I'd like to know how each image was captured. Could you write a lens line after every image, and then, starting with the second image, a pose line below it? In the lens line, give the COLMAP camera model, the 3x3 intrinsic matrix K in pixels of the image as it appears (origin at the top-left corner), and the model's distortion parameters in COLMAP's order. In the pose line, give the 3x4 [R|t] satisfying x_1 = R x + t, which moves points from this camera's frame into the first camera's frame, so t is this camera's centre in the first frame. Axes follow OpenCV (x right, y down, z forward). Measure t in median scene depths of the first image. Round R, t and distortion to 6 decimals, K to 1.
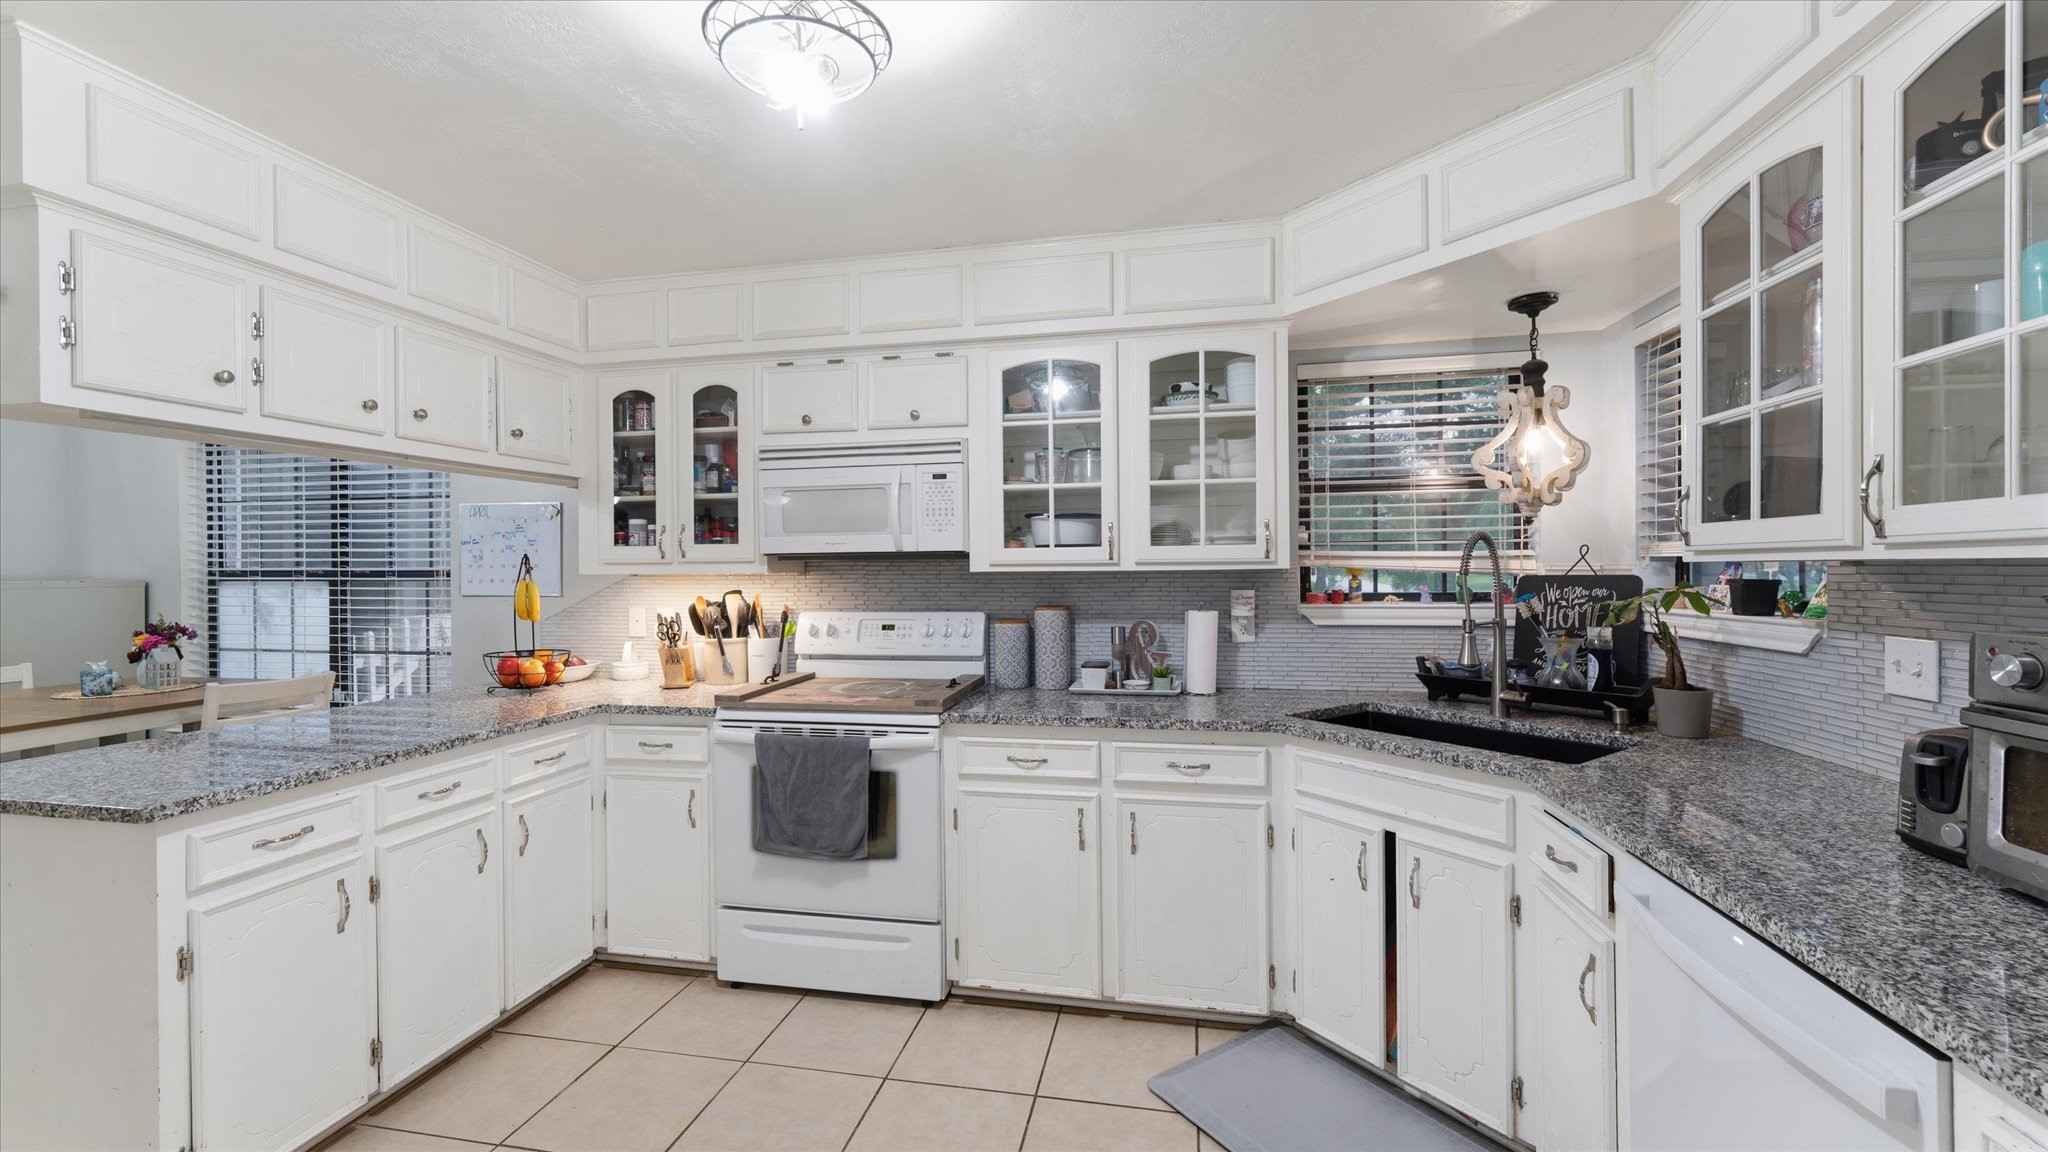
lens RADIAL K [[841.0, 0, 1015.1], [0, 841.0, 574.9], [0, 0, 1]] dist [-0.003409, -0.000118]
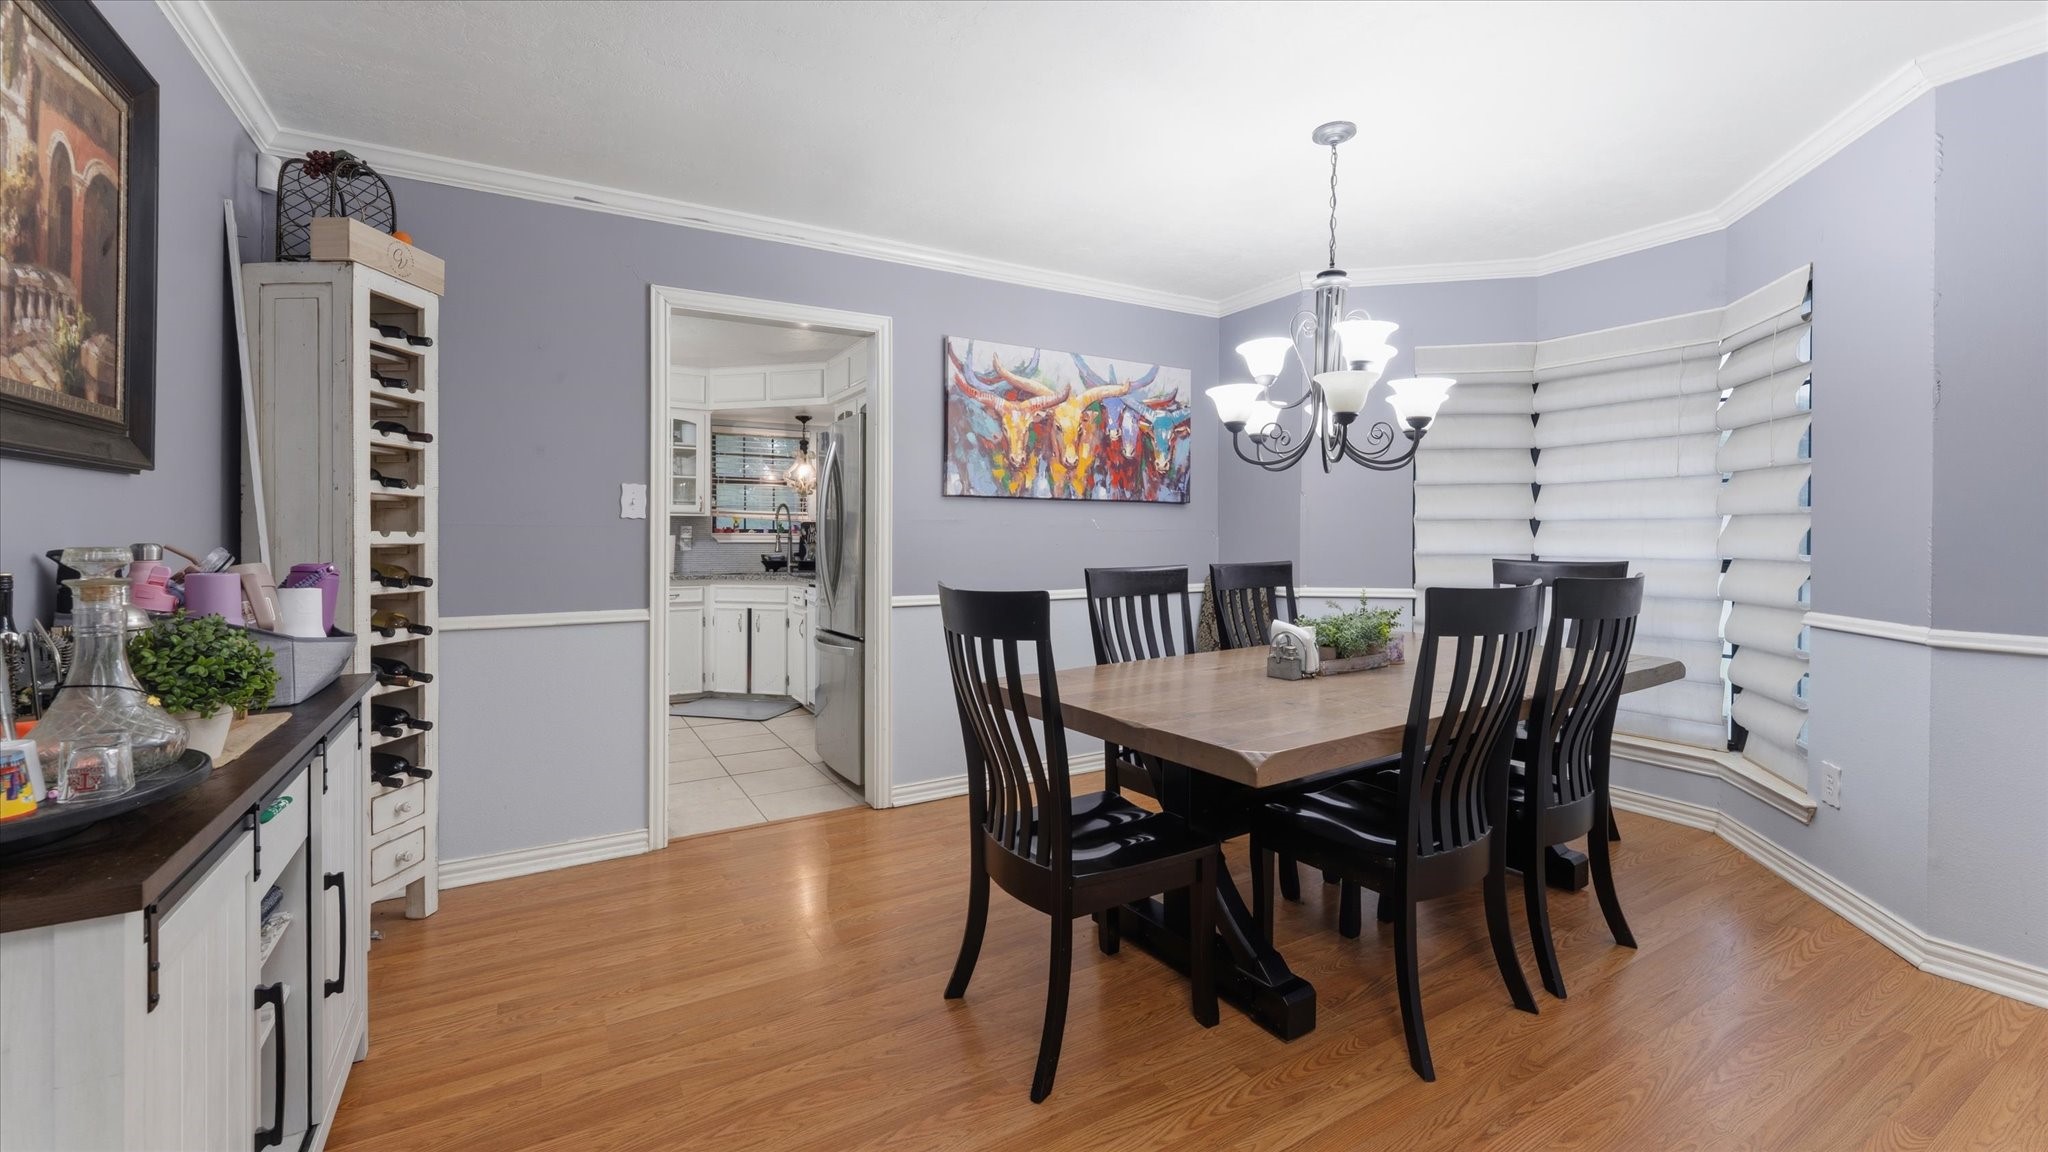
lens RADIAL K [[841.0, 0, 1023.3], [0, 841.0, 555.8], [0, 0, 1]] dist [-0.003409, -0.000118]
pose [[0.748805, 0.003449, 0.662781, -0.562217], [-0.009658, 0.999937, 0.005709, 0.080370], [-0.662720, -0.010676, 0.748791, -1.311579]]
